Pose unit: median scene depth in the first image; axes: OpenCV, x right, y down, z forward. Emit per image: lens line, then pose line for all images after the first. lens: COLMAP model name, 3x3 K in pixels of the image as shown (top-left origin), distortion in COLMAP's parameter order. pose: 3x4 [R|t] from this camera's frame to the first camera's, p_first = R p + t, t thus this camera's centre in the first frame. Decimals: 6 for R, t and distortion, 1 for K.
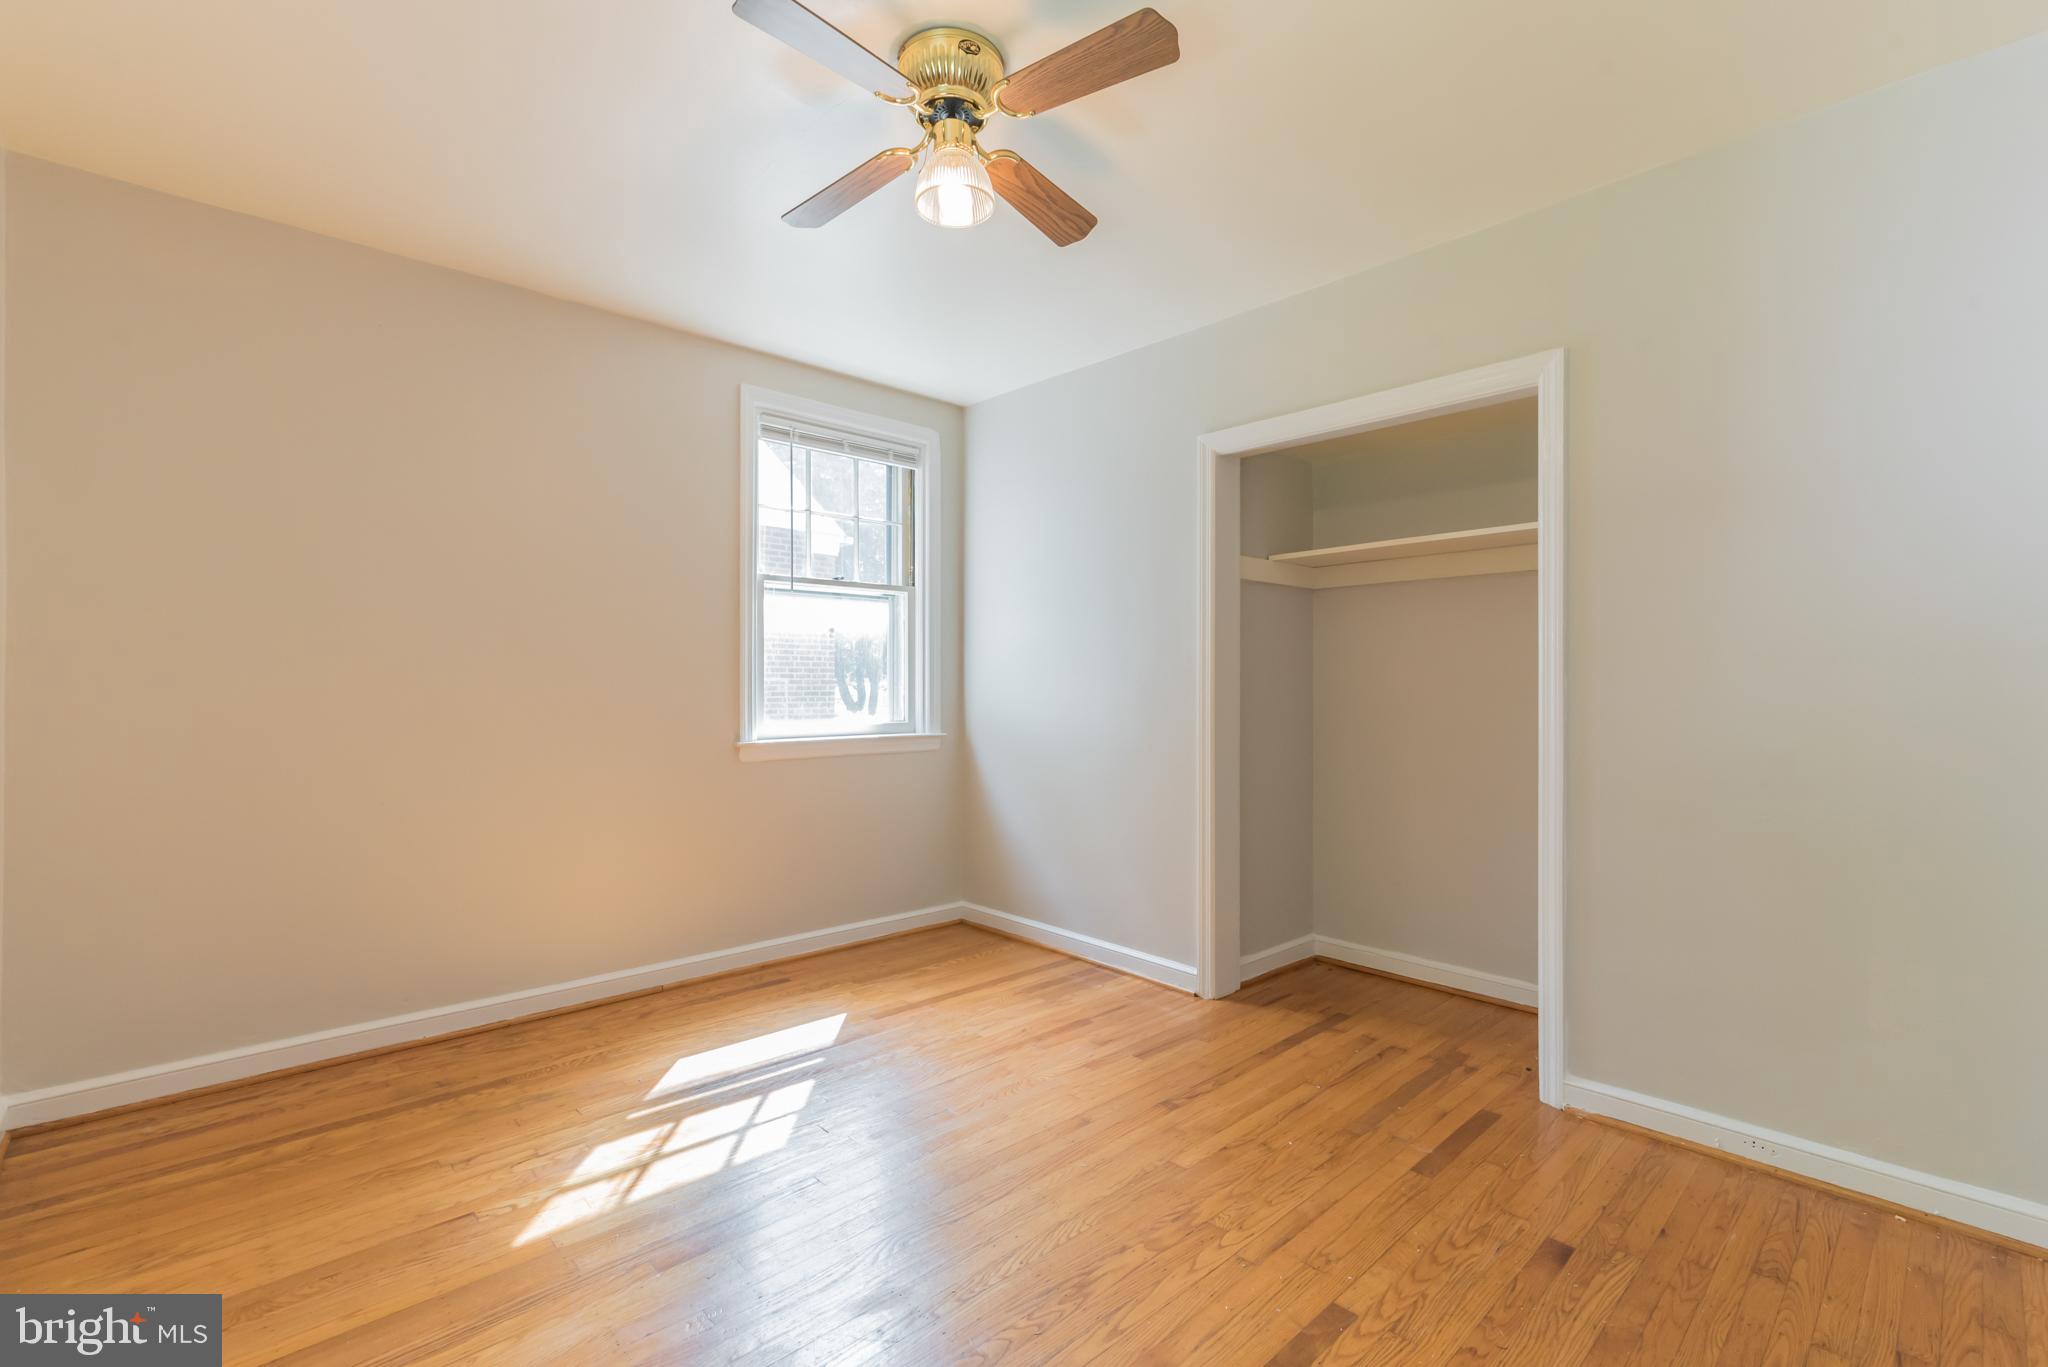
lens RADIAL K [[911.1, 0, 1037.2], [0, 911.1, 691.1], [0, 0, 1]] dist [-0.000329, -0.000254]
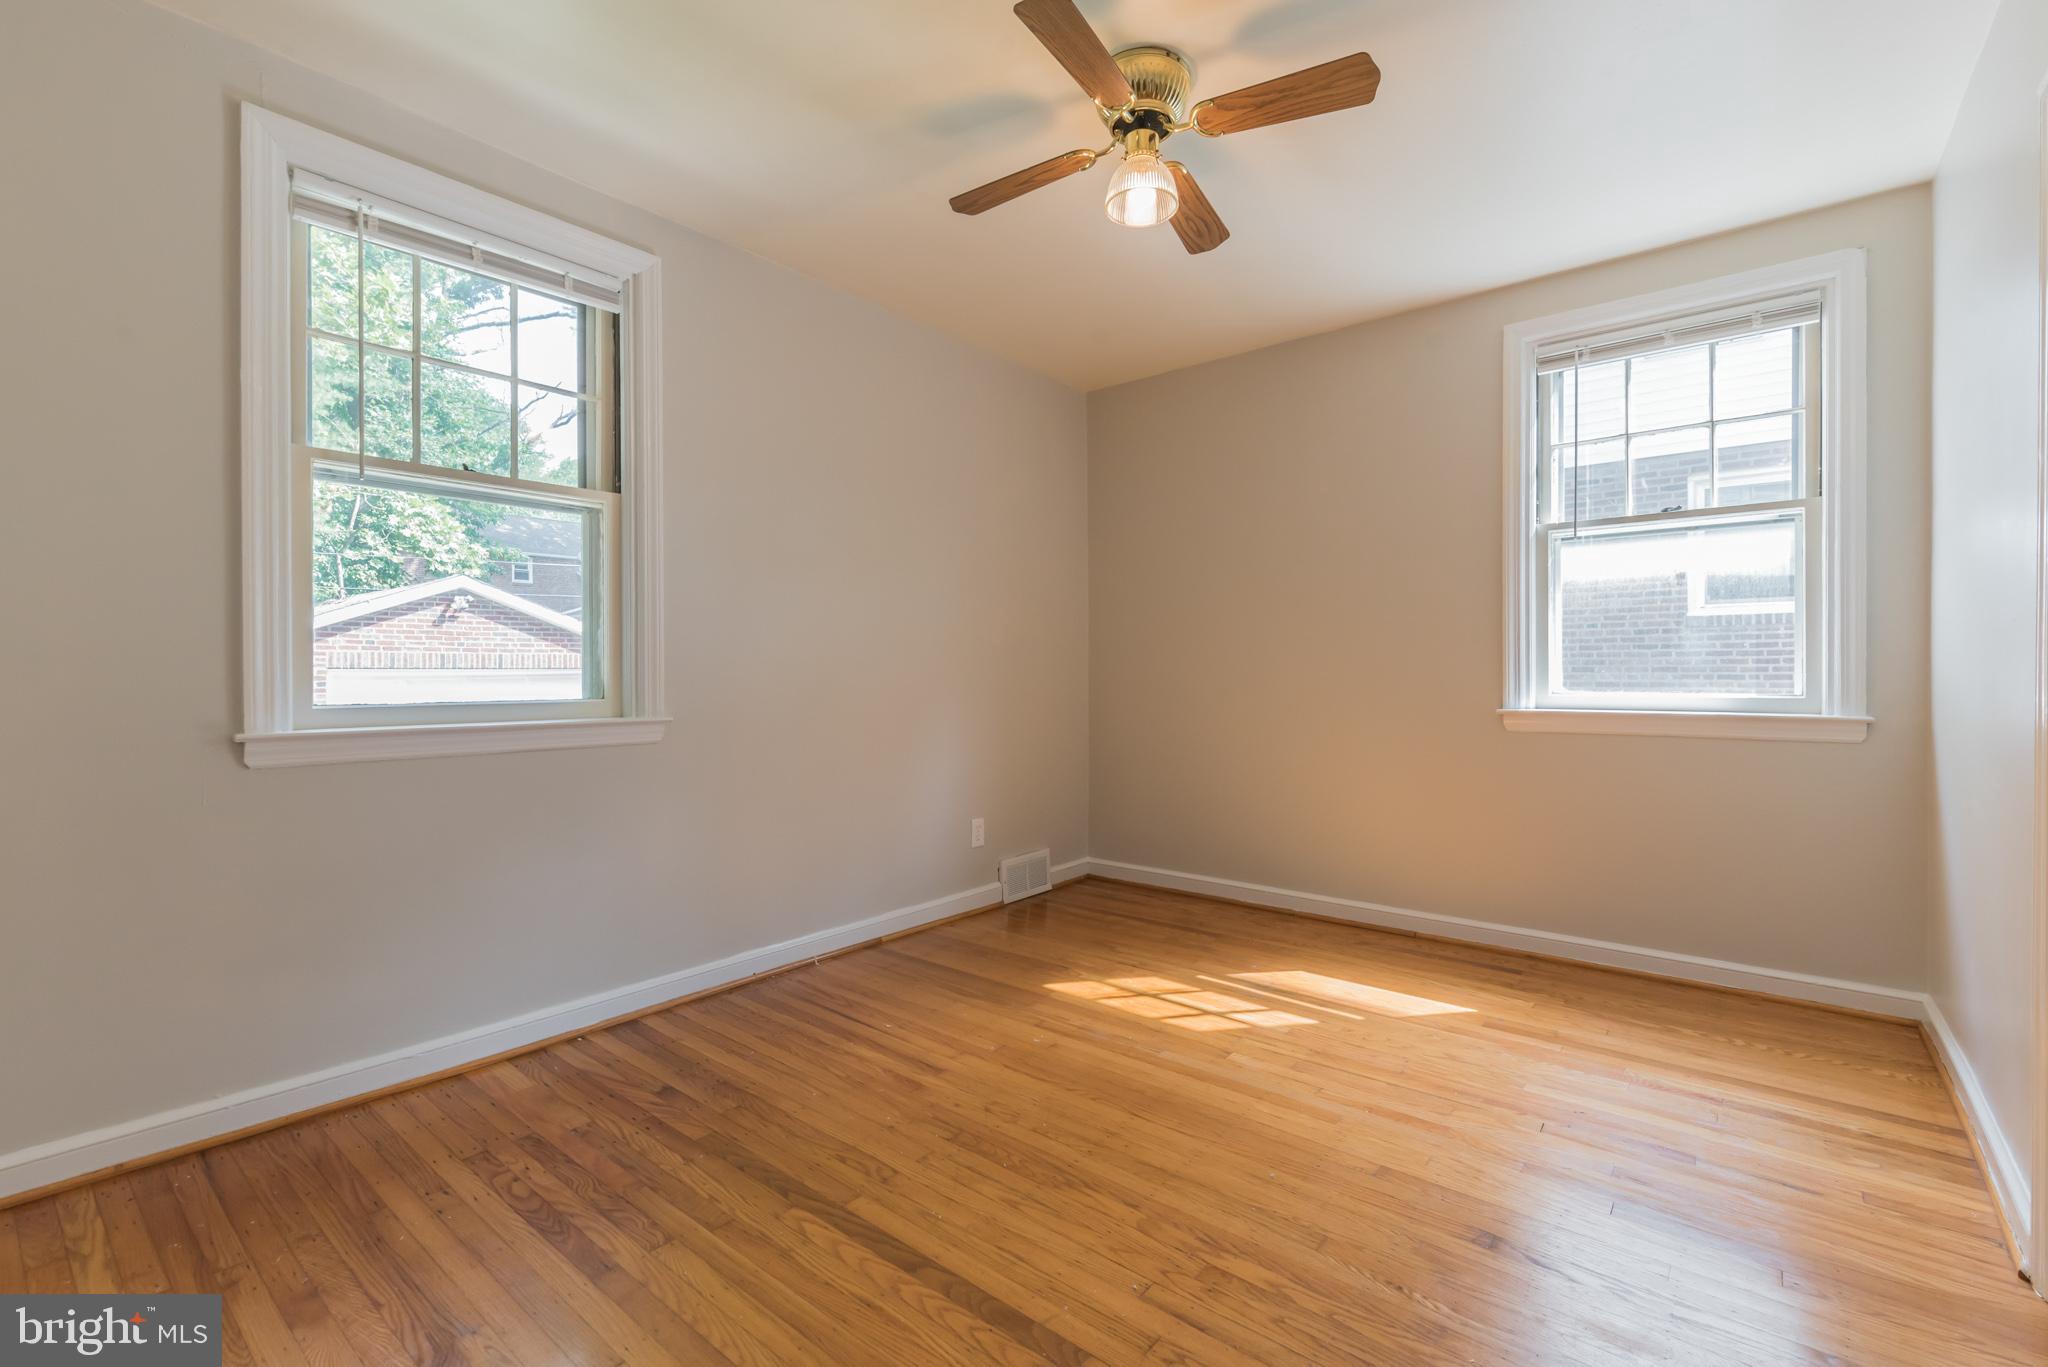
lens RADIAL K [[911.1, 0, 1038.1], [0, 911.1, 685.1], [0, 0, 1]] dist [-0.000329, -0.000254]
pose [[0.112361, 0.015450, -0.993547, 0.646302], [-0.000224, 0.999879, 0.015523, 0.019374], [0.993667, -0.001522, 0.112351, 0.481118]]
